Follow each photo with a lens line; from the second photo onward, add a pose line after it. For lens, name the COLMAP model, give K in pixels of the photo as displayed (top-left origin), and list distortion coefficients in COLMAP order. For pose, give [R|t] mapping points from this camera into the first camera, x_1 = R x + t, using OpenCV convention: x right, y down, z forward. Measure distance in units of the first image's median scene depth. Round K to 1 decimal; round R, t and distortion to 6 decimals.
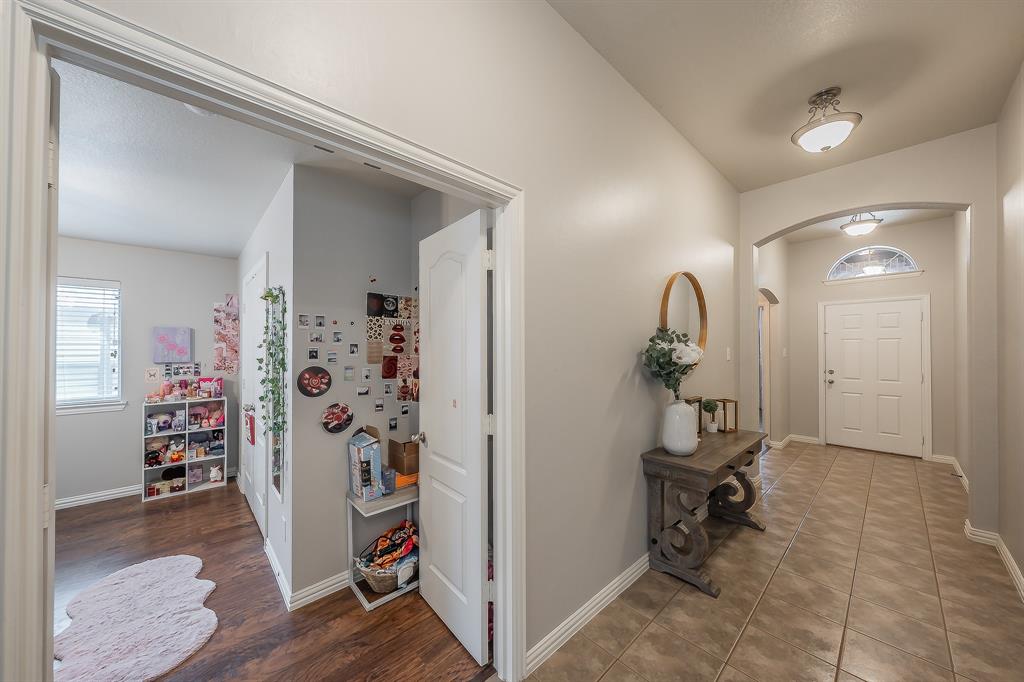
lens RADIAL K [[346.4, 0, 502.5], [0, 346.4, 344.8], [0, 0, 1]] dist [0.003497, 0.000641]
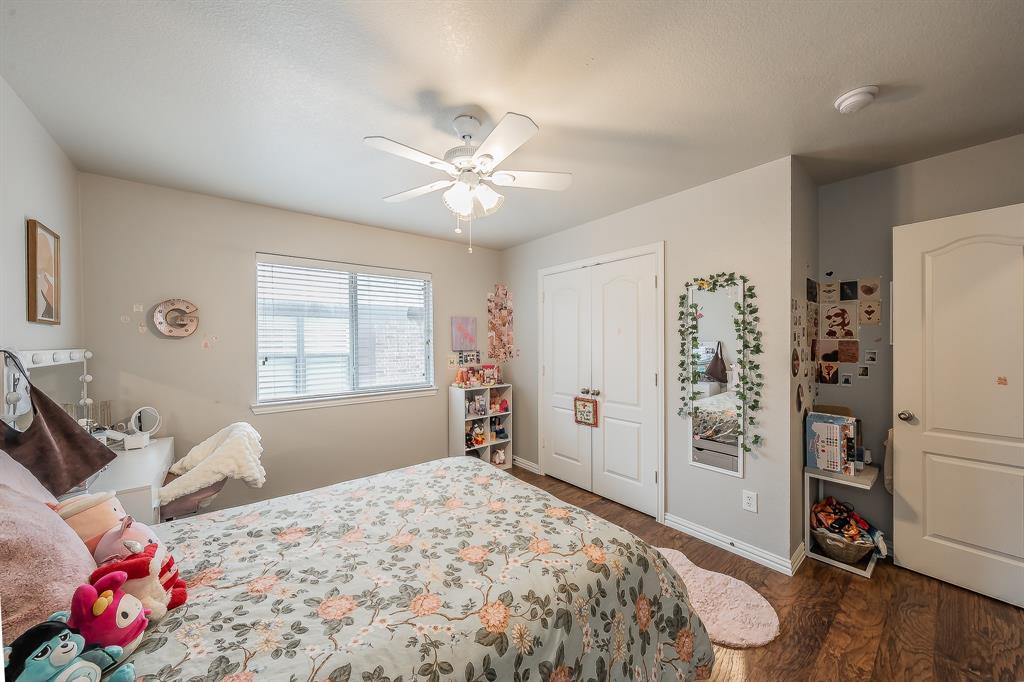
lens RADIAL K [[361.6, 0, 508.6], [0, 361.6, 341.6], [0, 0, 1]] dist [-0.002765, 0.000087]
pose [[0.997536, -0.007933, -0.069700, -0.741174], [0.008773, 0.999893, 0.011748, 0.012504], [0.069599, -0.012331, 0.997499, -0.084261]]
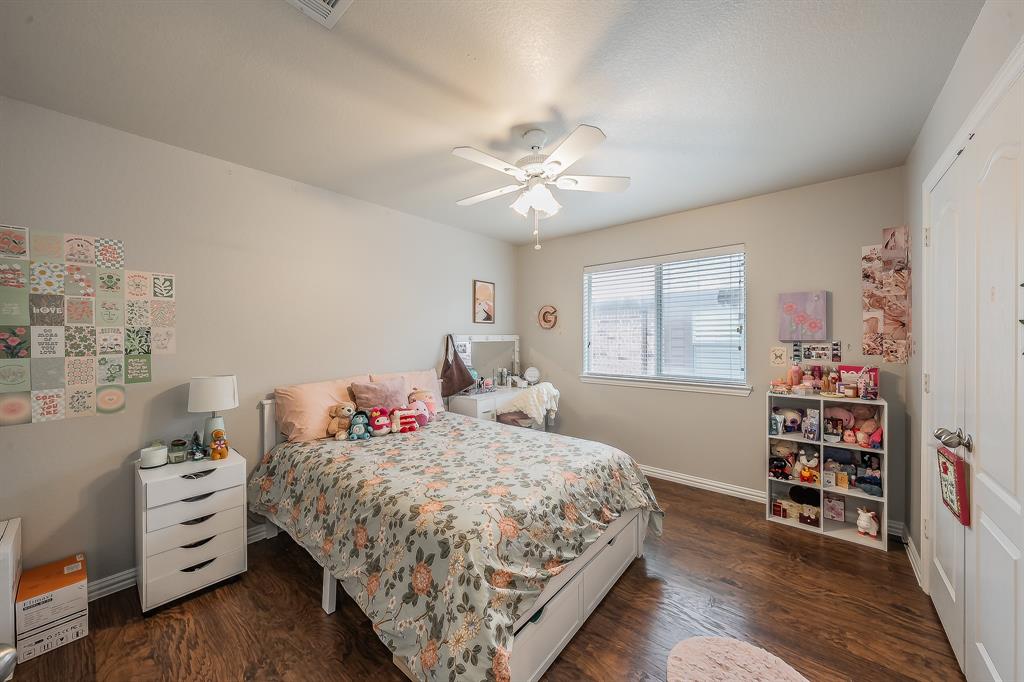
lens RADIAL K [[361.6, 0, 513.2], [0, 361.6, 342.8], [0, 0, 1]] dist [-0.002765, 0.000087]
pose [[0.125248, 0.014955, -0.992013, -0.276574], [0.018739, 0.999672, 0.017436, 0.030376], [0.991948, -0.020774, 0.124927, 0.306643]]
